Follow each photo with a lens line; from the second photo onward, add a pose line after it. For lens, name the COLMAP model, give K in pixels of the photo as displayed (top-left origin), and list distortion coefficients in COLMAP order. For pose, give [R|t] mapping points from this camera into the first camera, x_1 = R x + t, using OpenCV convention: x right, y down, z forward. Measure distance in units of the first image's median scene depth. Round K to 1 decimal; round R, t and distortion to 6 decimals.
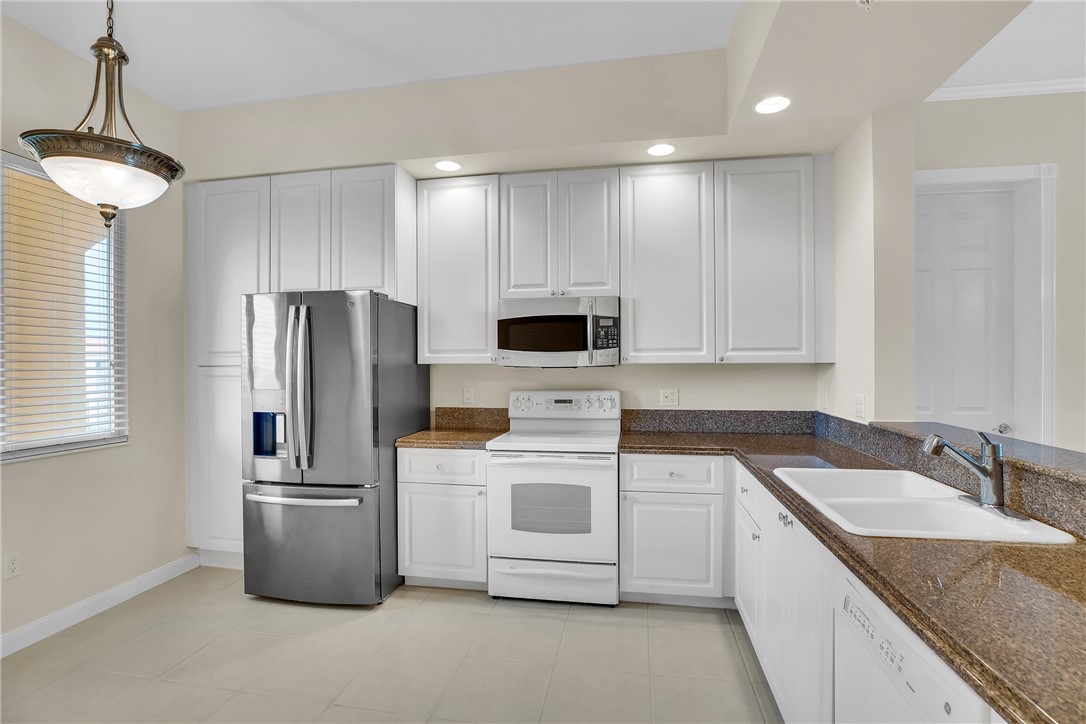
lens RADIAL K [[513.8, 0, 551.6], [0, 513.8, 366.7], [0, 0, 1]] dist [-0.045529, 0.012296]
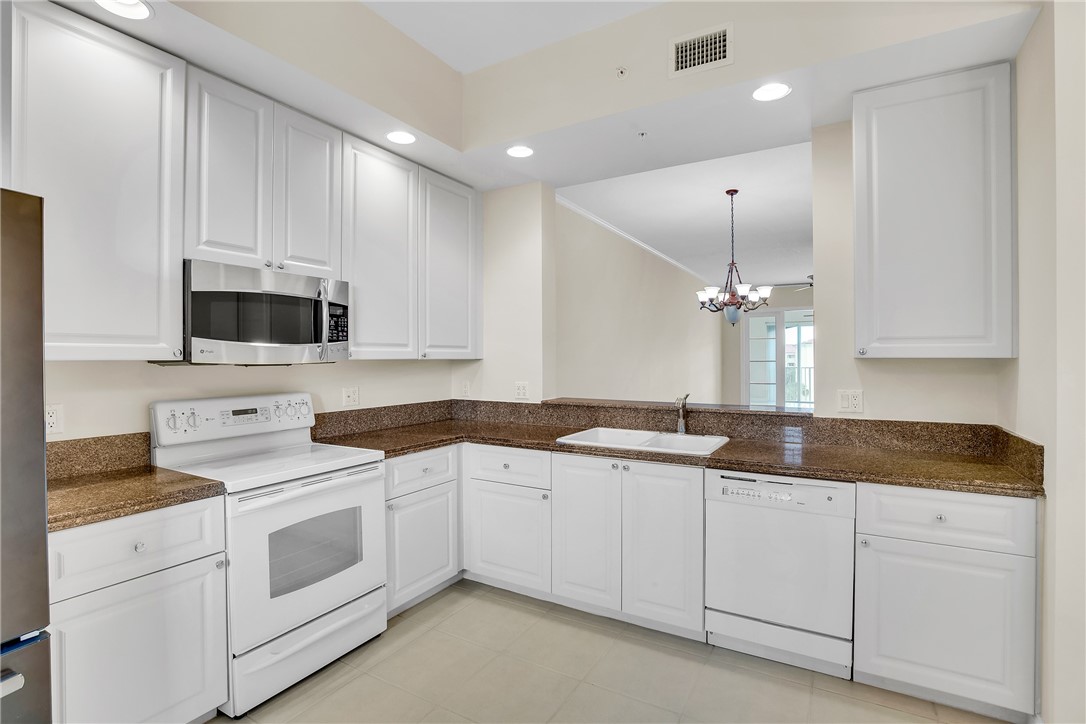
lens RADIAL K [[517.7, 0, 546.1], [0, 517.7, 358.6], [0, 0, 1]] dist [-0.036291, 0.011725]
pose [[0.350727, 0.000270, 0.936478, -0.573696], [0.006578, 0.999975, -0.002752, -0.003483], [-0.936455, 0.007126, 0.350716, 0.390721]]
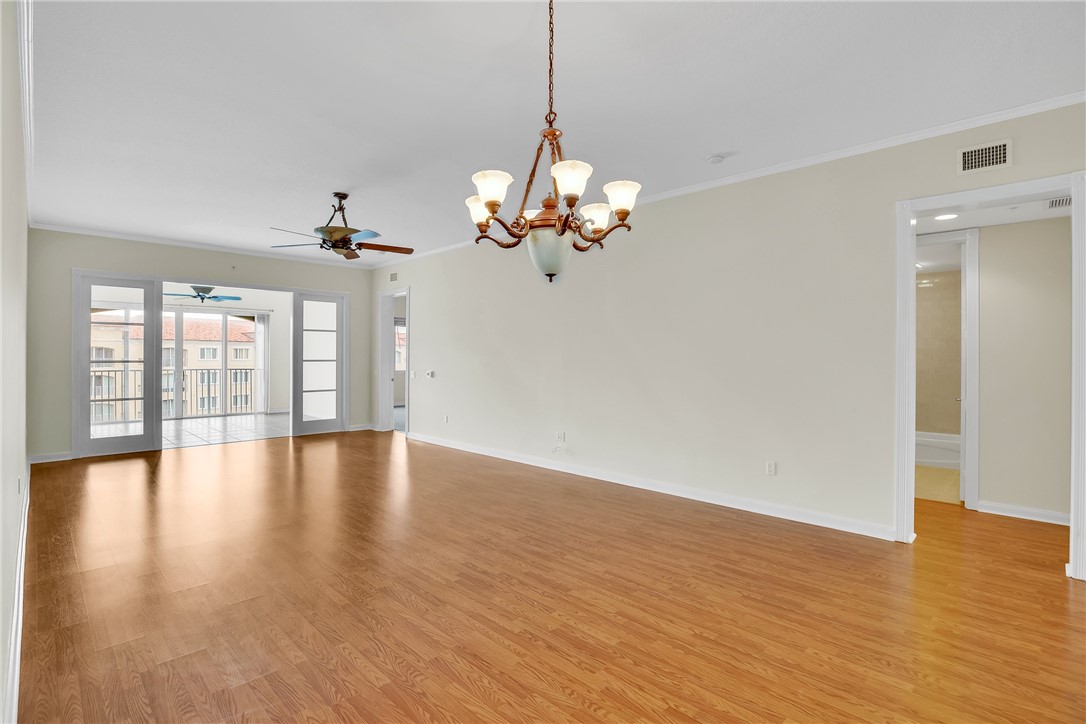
lens RADIAL K [[517.7, 0, 546.1], [0, 517.7, 358.6], [0, 0, 1]] dist [-0.036291, 0.011725]
pose [[-0.820823, -0.002806, 0.571176, 0.852960], [0.002096, 0.999966, 0.007924, -0.011808], [-0.571179, 0.007701, -0.820789, 0.996824]]
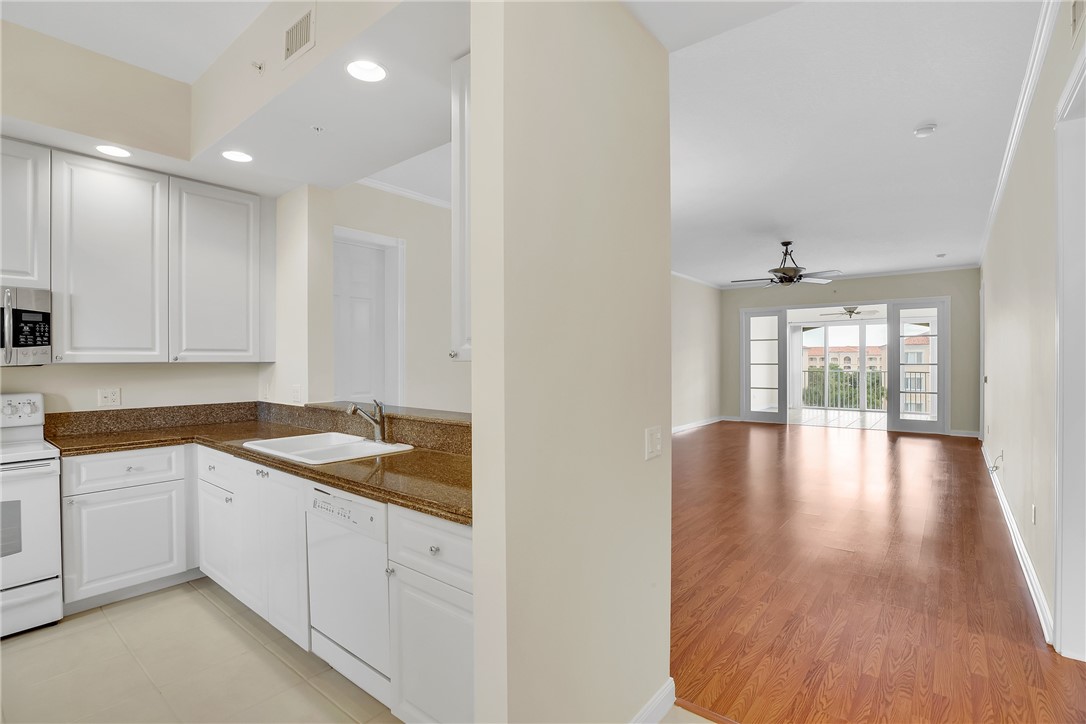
lens RADIAL K [[509.4, 0, 543.0], [0, 509.4, 362.0], [0, 0, 1]] dist [-0.041165, 0.012051]
pose [[0.490367, -0.000917, 0.871516, -0.214071], [0.007001, 0.999971, -0.002887, 0.001156], [-0.871488, 0.007517, 0.490359, -0.210386]]
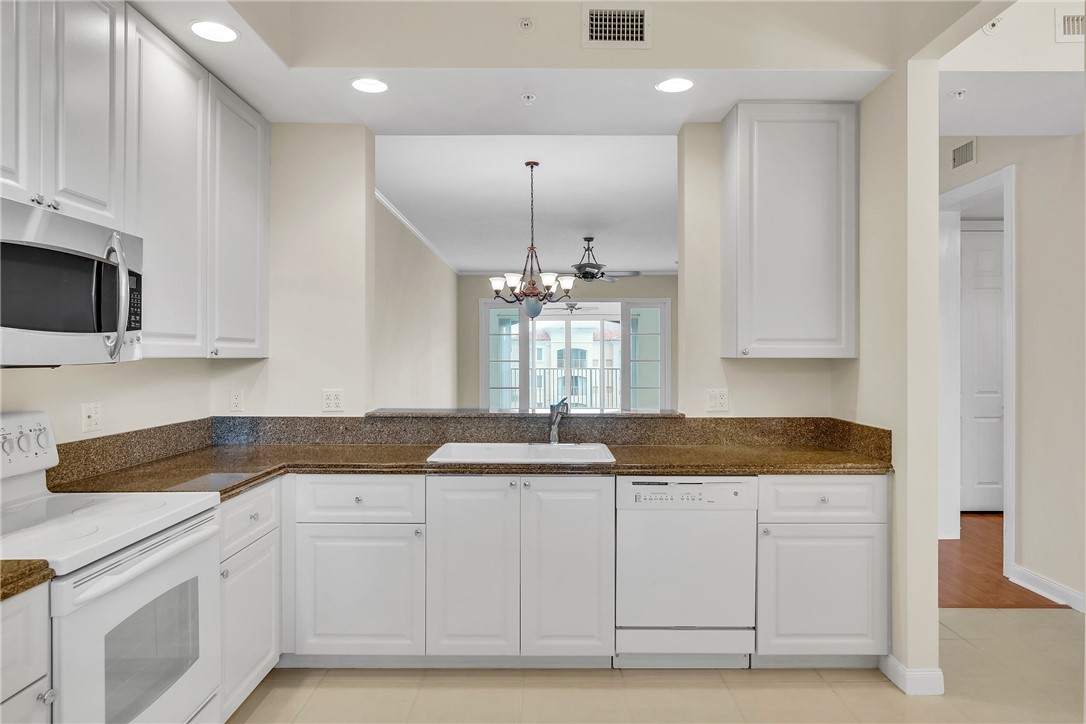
lens RADIAL K [[684.1, 0, 545.3], [0, 684.1, 354.7], [0, 0, 1]] dist [-0.002715, 0.002461]
pose [[-0.171107, 0.005082, 0.985239, -0.691117], [0.004586, 0.999980, -0.004361, -0.004903], [-0.985242, 0.003772, -0.171127, 0.705092]]
